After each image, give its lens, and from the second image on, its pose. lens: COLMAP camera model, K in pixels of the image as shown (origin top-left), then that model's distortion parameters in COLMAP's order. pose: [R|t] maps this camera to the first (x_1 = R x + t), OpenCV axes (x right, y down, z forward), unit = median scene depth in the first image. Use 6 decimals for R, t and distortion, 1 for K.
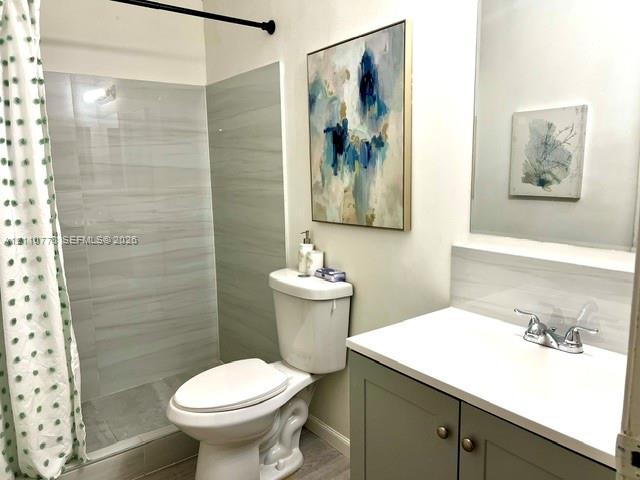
lens RADIAL K [[502.7, 0, 321.0], [0, 502.7, 246.8], [0, 0, 1]] dist [0.069084, -0.084232]
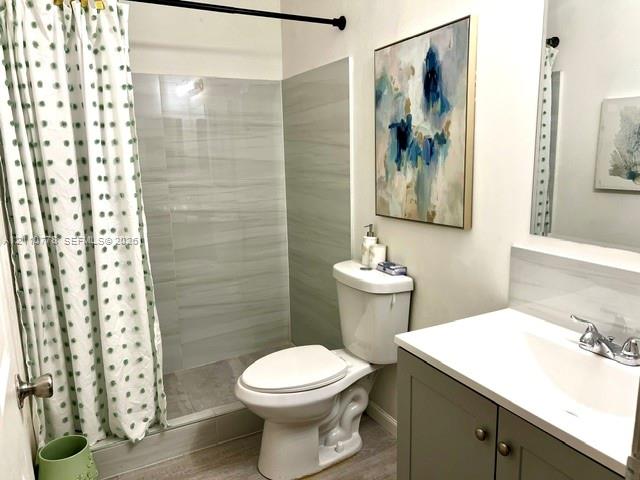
lens RADIAL K [[502.7, 0, 319.1], [0, 502.7, 248.7], [0, 0, 1]] dist [0.069084, -0.084232]
pose [[0.984979, 0.029827, -0.170077, 0.047752], [-0.023314, 0.998921, 0.040163, -0.023341], [0.171092, -0.035594, 0.984612, -0.027297]]
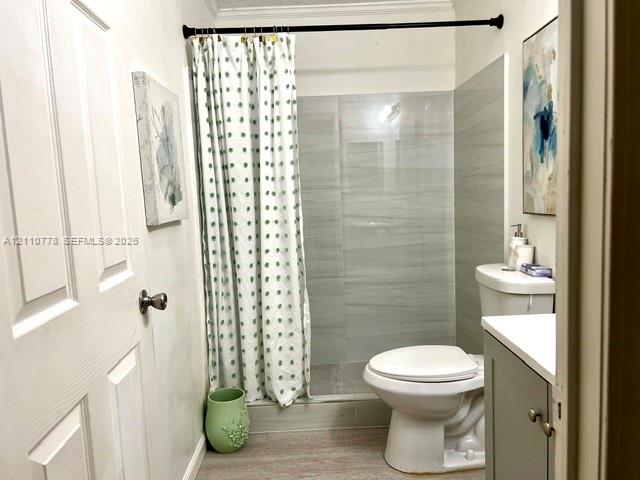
lens RADIAL K [[502.7, 0, 307.8], [0, 502.7, 249.4], [0, 0, 1]] dist [0.069084, -0.084232]
pose [[0.791158, 0.058719, -0.608787, 0.268516], [-0.074892, 0.997191, -0.001146, 0.052005], [0.607010, 0.046500, 0.793333, -0.010253]]
